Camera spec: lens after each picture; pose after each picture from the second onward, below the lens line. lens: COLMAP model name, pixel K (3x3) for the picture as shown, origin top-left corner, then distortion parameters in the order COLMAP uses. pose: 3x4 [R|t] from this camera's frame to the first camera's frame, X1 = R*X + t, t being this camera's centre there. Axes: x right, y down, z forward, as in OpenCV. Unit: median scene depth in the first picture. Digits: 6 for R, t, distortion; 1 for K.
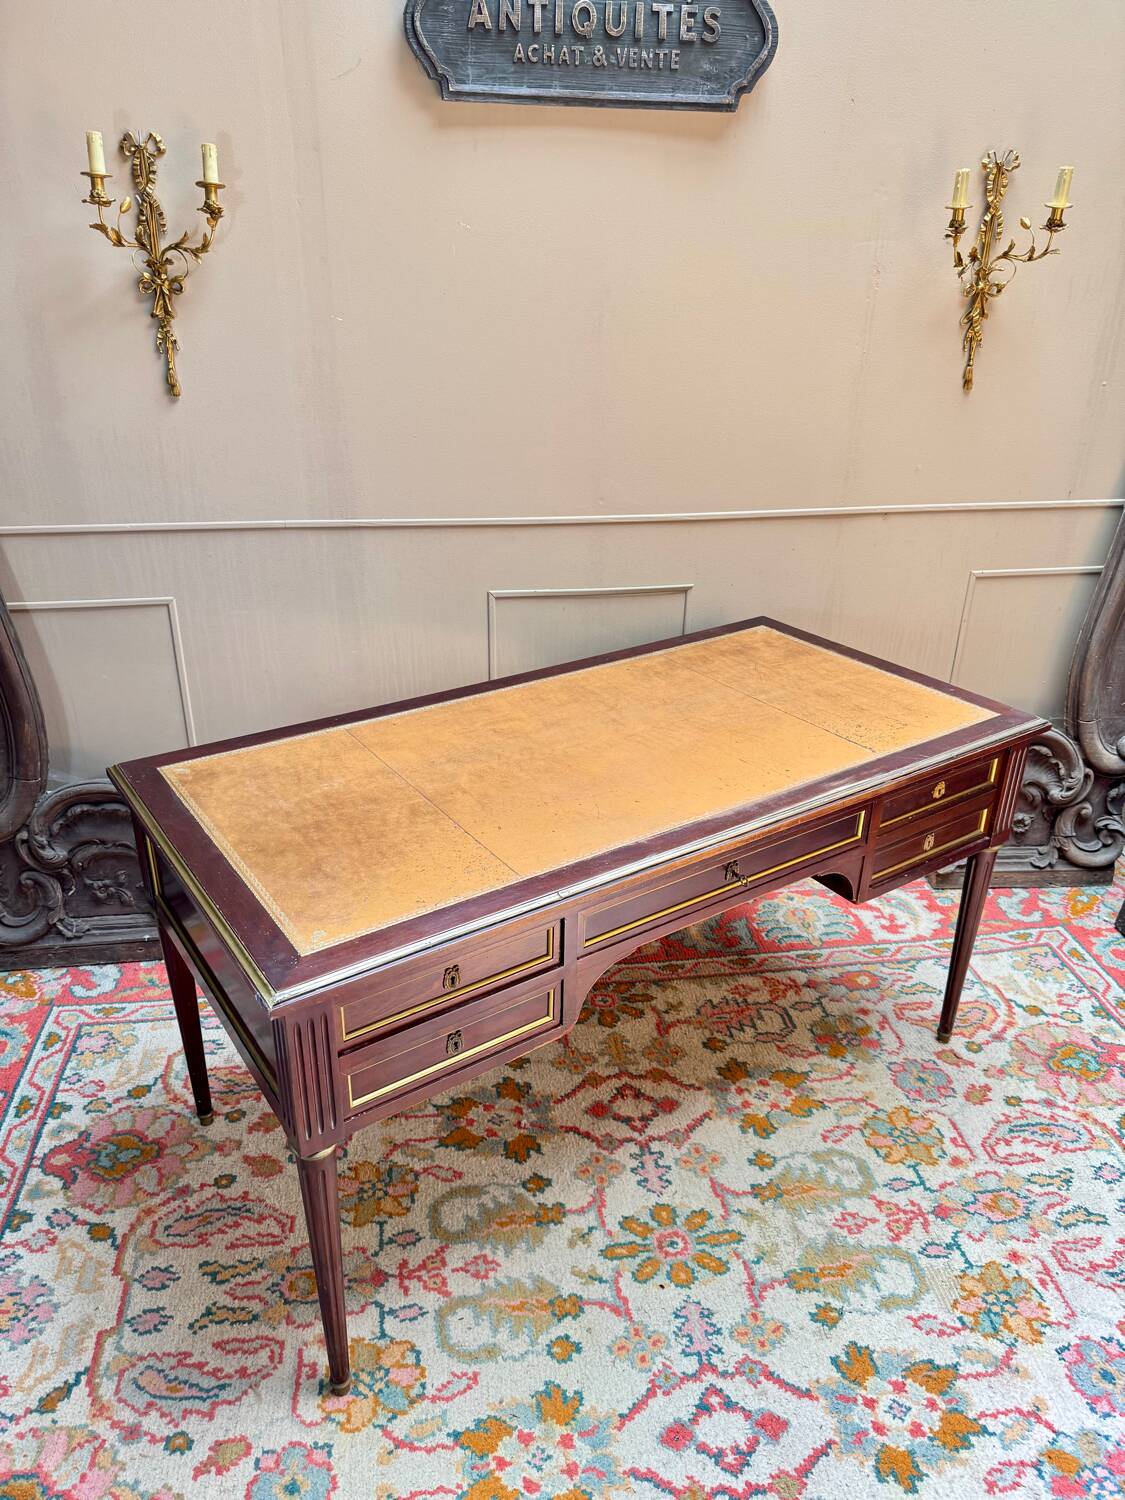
lens RADIAL K [[1068.8, 0, 556.1], [0, 1068.8, 754.7], [0, 0, 1]] dist [0.004974, -0.009393]
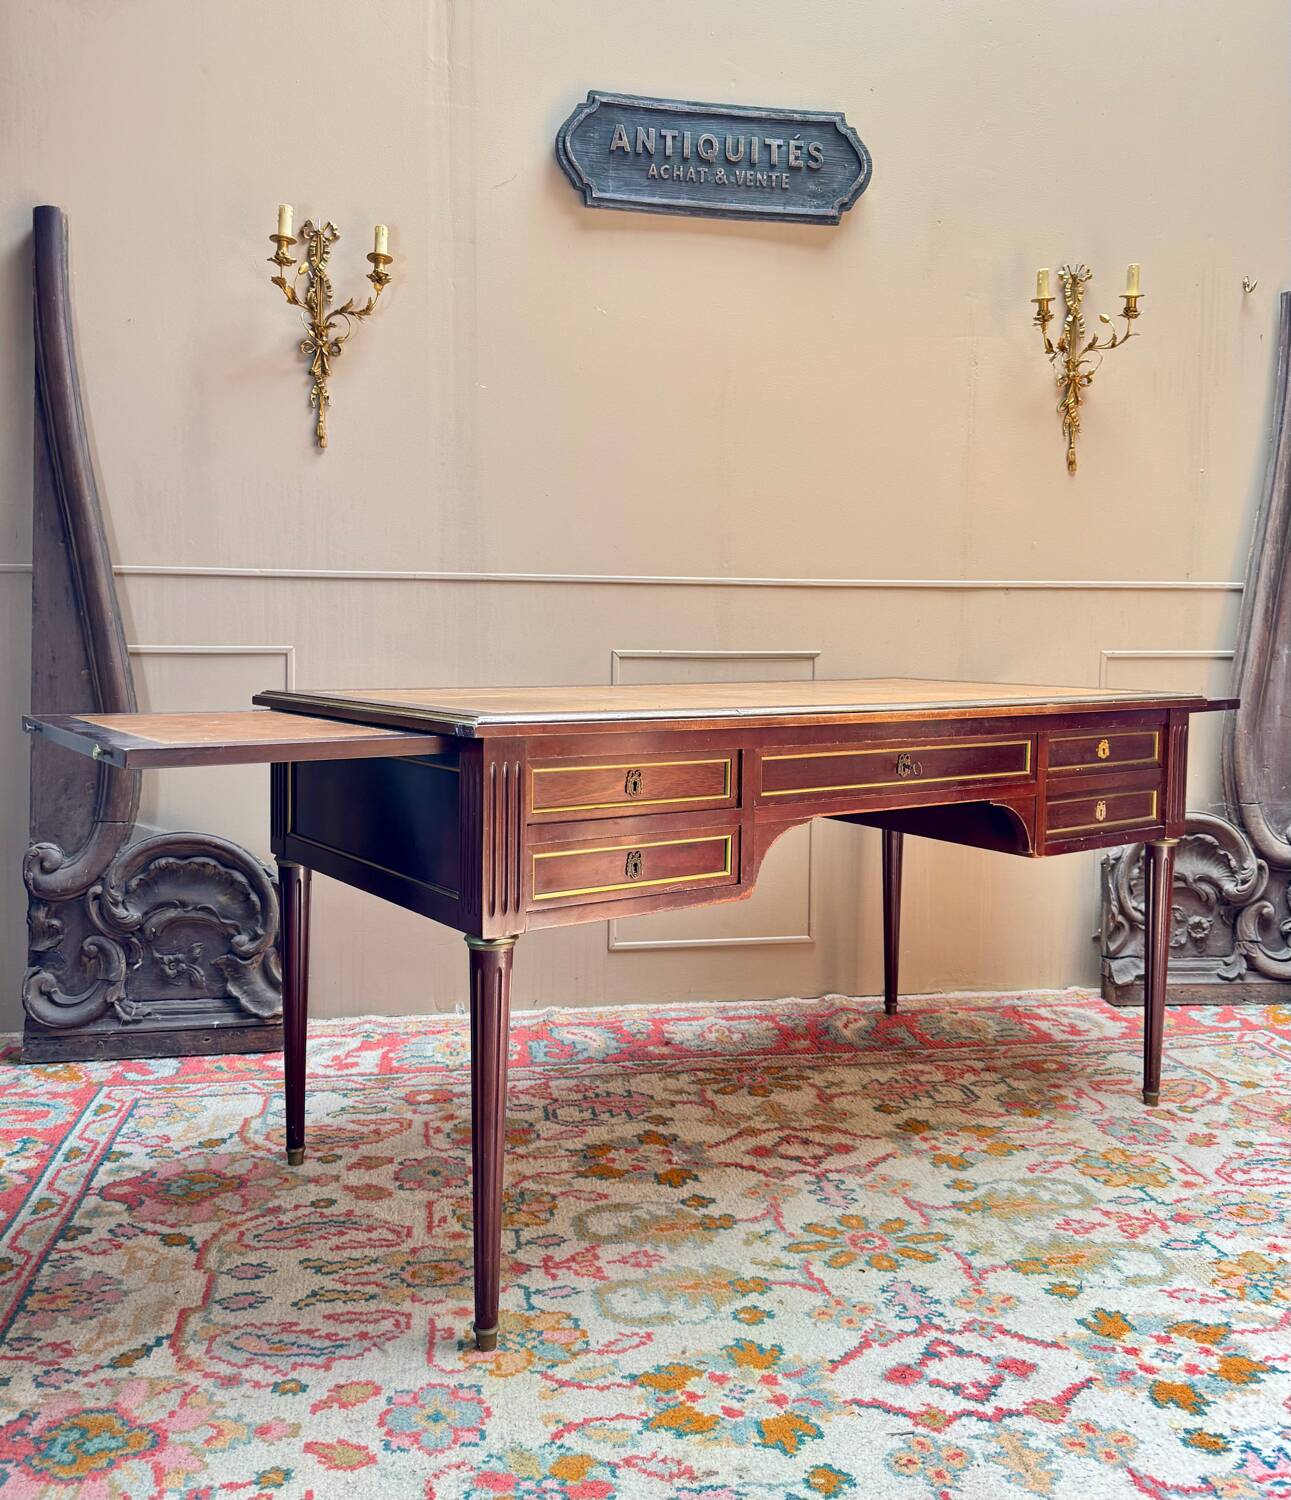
lens RADIAL K [[1275.1, 0, 640.9], [0, 1275.1, 703.4], [0, 0, 1]] dist [0.006924, -0.012075]
pose [[0.999626, -0.002096, 0.027278, -0.087710], [0.012237, 0.926022, -0.377271, 0.410306], [-0.024469, 0.377464, 0.925701, -0.069839]]
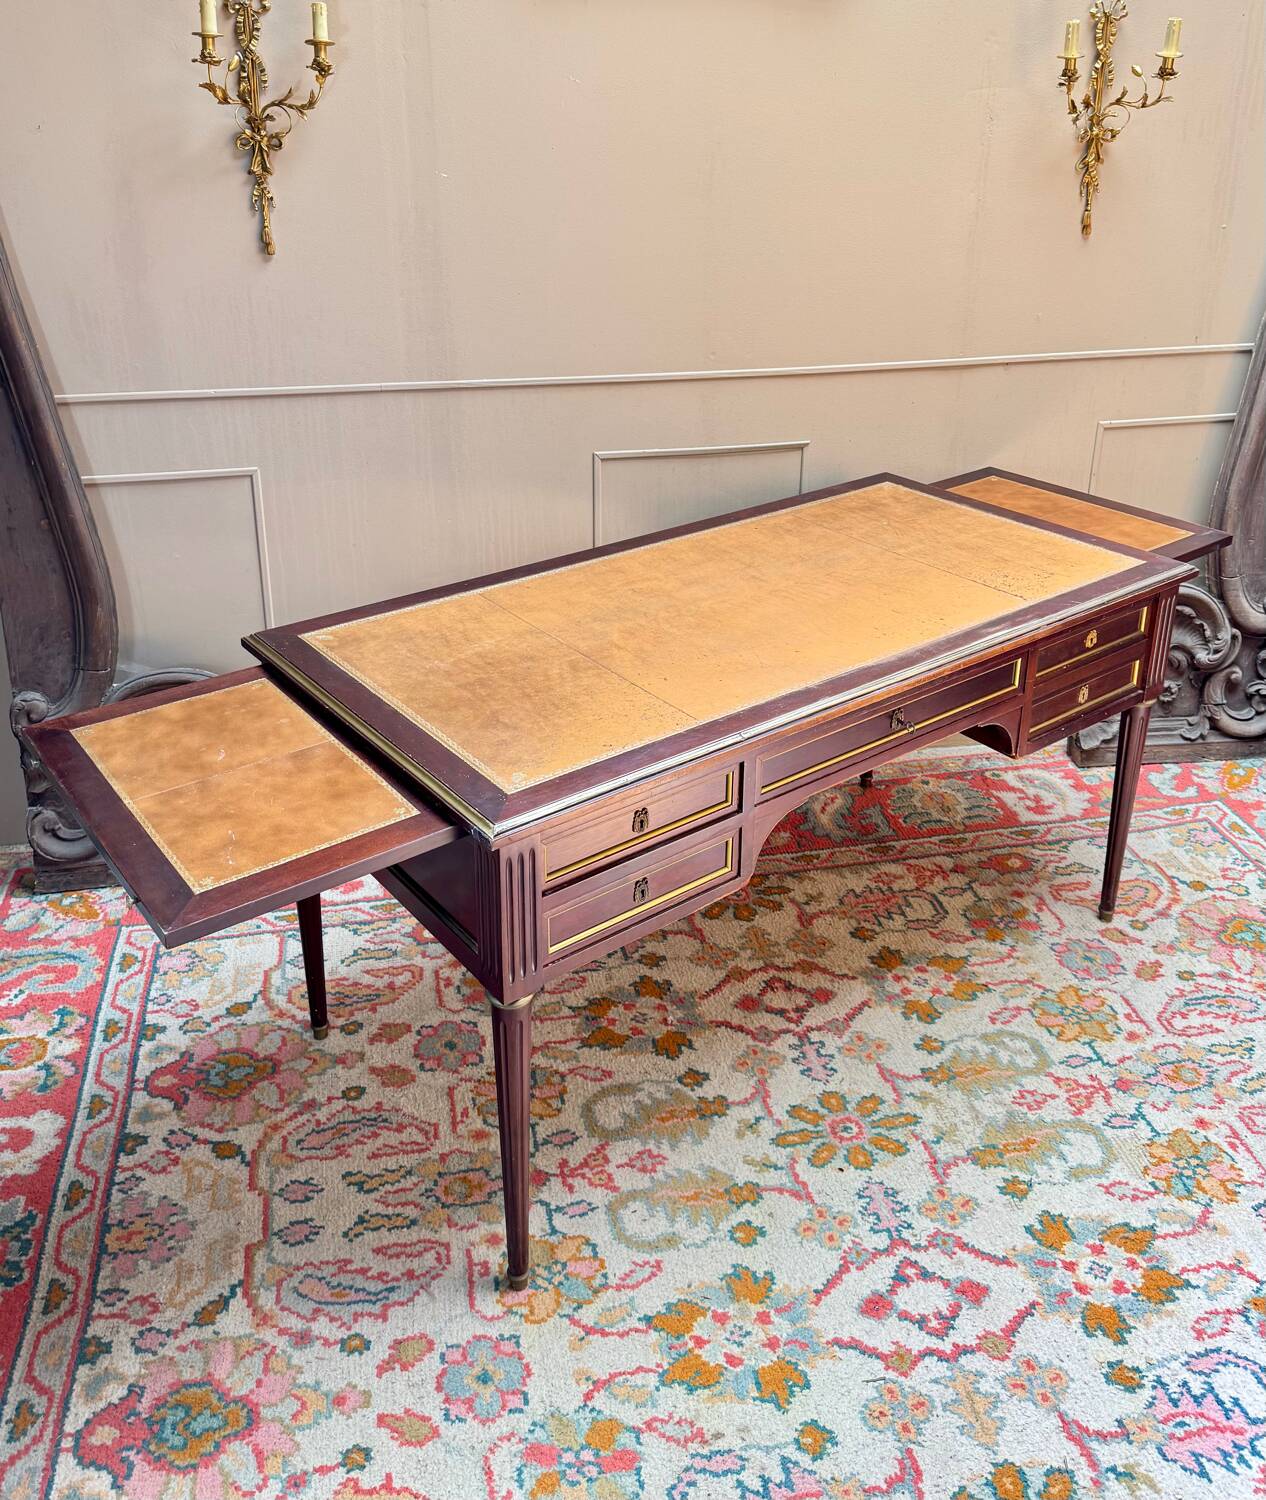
lens RADIAL K [[1345.8, 0, 642.6], [0, 1345.8, 558.9], [0, 0, 1]] dist [0.016457, -0.021936]
pose [[0.997879, -0.027872, 0.058828, -0.116461], [0.032922, 0.995690, -0.086705, 0.051427], [-0.056158, 0.088457, 0.994496, -0.198016]]
